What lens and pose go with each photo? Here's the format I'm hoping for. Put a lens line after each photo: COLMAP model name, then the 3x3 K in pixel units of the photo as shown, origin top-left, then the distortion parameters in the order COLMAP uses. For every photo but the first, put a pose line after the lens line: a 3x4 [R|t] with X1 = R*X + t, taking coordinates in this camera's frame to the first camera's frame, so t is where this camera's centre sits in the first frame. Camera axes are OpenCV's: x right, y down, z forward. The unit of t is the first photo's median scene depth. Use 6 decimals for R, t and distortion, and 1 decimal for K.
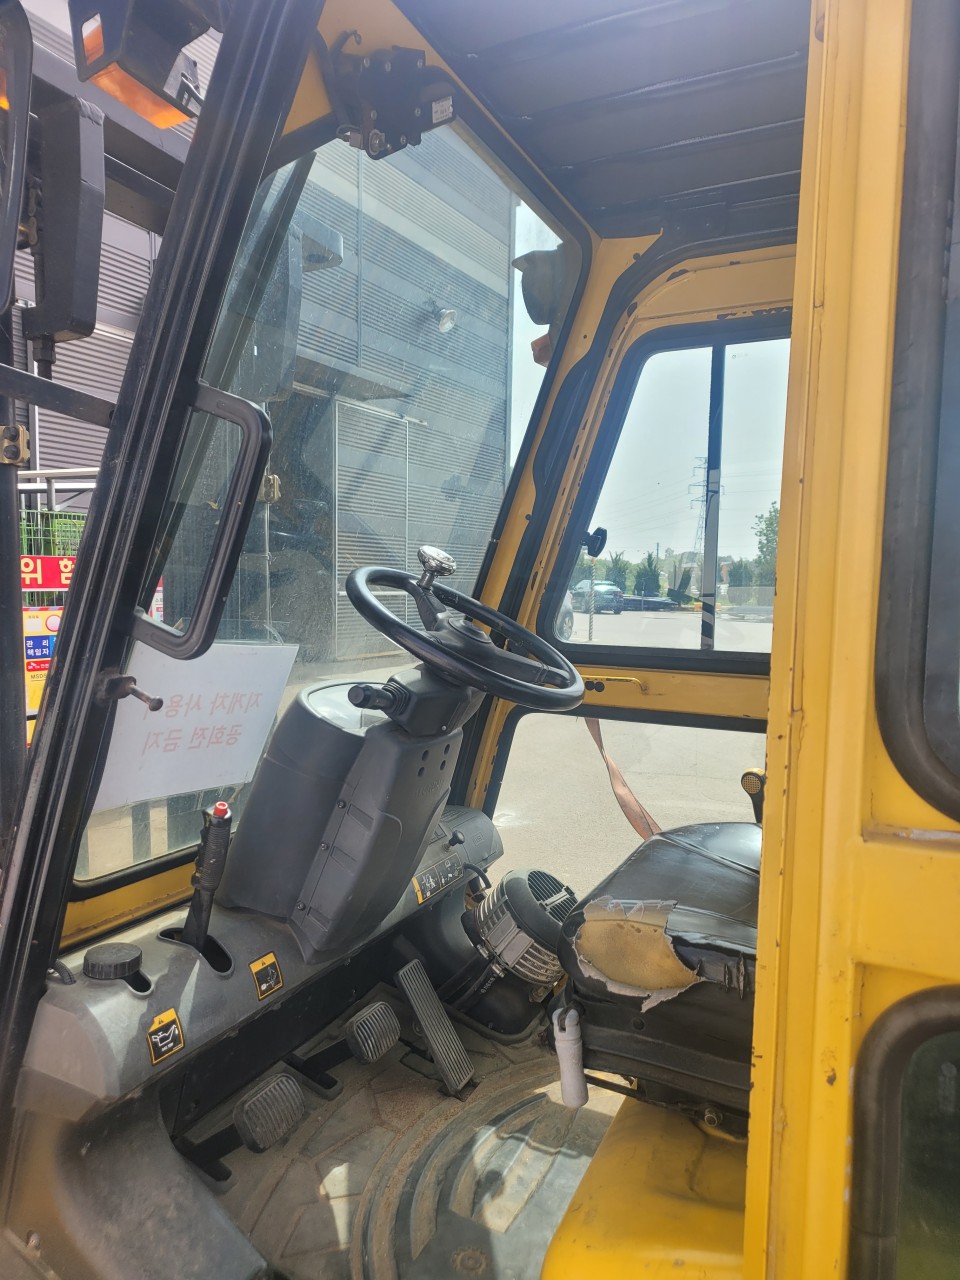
lens RADIAL K [[898.1, 0, 483.4], [0, 898.1, 647.4], [0, 0, 1]] dist [0.054300, -0.045593]
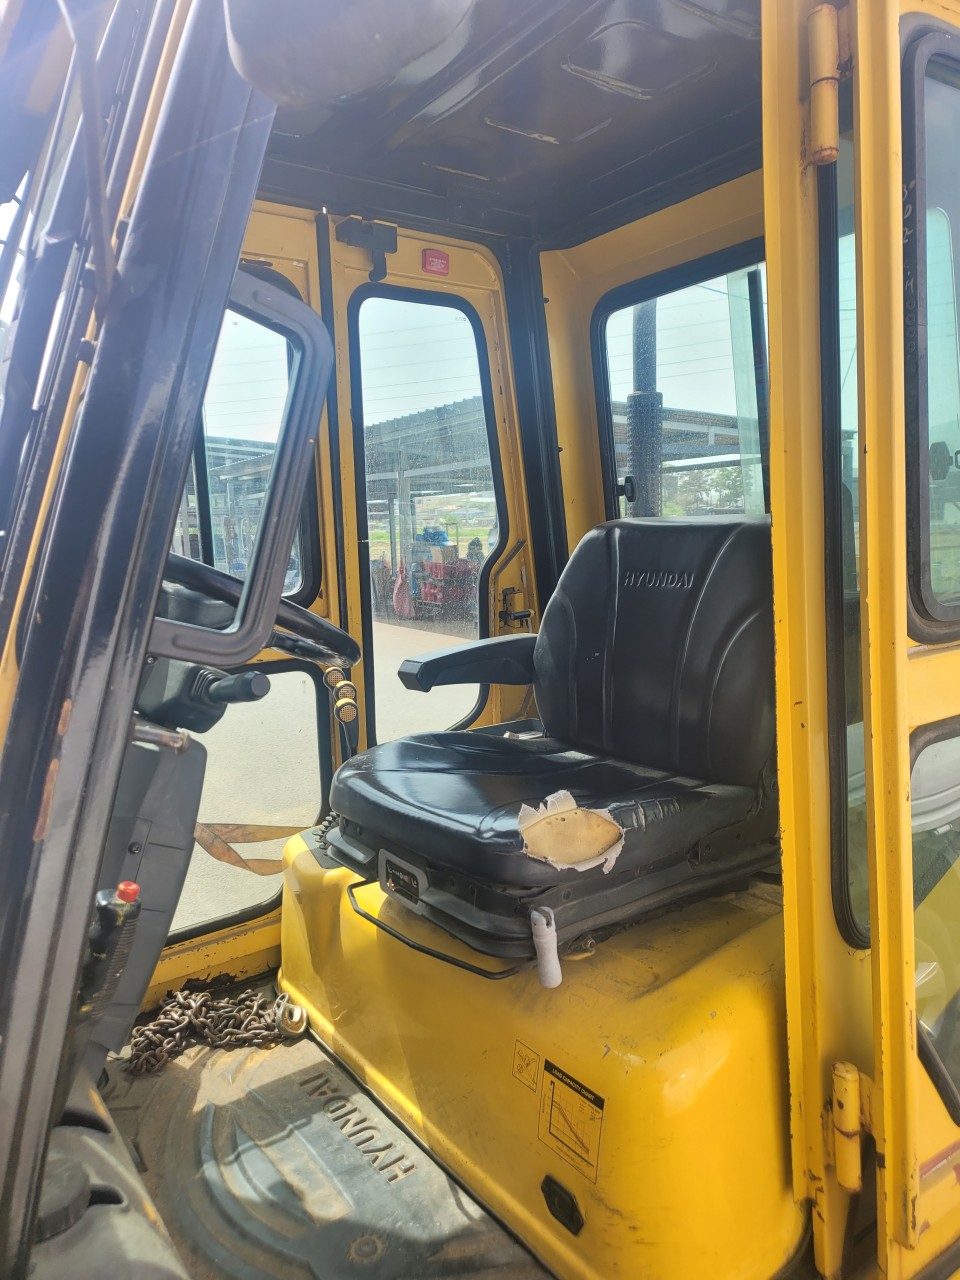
lens RADIAL K [[898.1, 0, 483.4], [0, 898.1, 647.4], [0, 0, 1]] dist [0.054300, -0.045593]
pose [[0.426034, -0.148135, 0.892497, -0.694376], [0.091540, 0.988499, 0.120372, -0.048996], [-0.900064, 0.030417, 0.434694, 0.442200]]
